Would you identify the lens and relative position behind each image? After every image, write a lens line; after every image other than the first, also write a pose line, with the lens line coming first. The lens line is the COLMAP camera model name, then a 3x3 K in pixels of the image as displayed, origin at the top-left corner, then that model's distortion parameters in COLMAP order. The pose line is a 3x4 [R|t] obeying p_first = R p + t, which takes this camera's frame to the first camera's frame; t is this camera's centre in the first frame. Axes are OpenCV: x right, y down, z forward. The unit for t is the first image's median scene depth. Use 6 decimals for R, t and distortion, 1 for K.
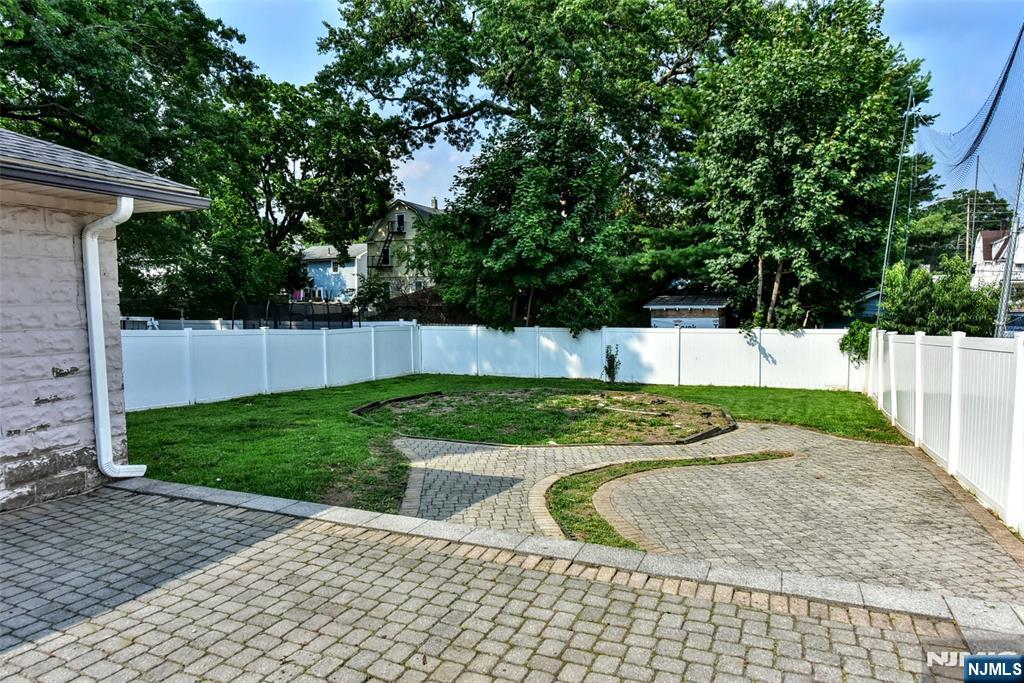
lens RADIAL K [[638.8, 0, 507.8], [0, 638.8, 344.4], [0, 0, 1]] dist [-0.015600, -0.000655]
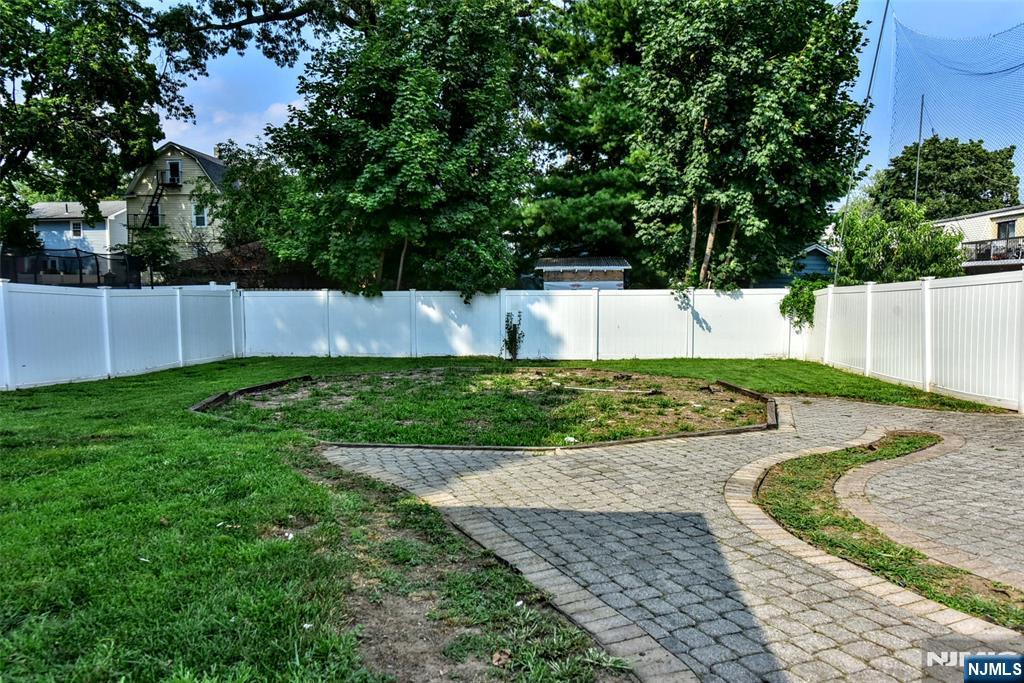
lens RADIAL K [[689.2, 0, 512.2], [0, 689.2, 341.7], [0, 0, 1]] dist [-0.007263, 0.002201]
pose [[0.951442, -0.020630, 0.307137, -0.106615], [0.016431, 0.999733, 0.016252, 0.024995], [-0.307390, -0.010416, 0.951527, 0.204904]]
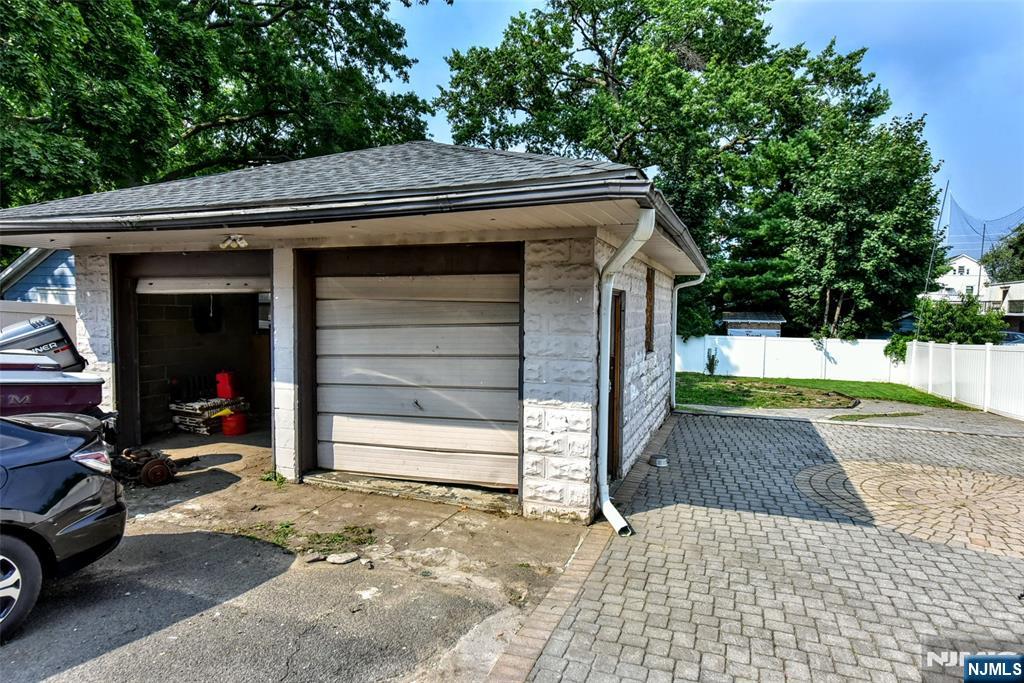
lens RADIAL K [[580.3, 0, 506.5], [0, 580.3, 334.9], [0, 0, 1]] dist [-0.013851, 0.001336]
pose [[0.998976, 0.019257, 0.040948, -0.353660], [-0.018448, 0.999629, -0.020049, 0.006150], [-0.041319, 0.019273, 0.998960, -0.243506]]
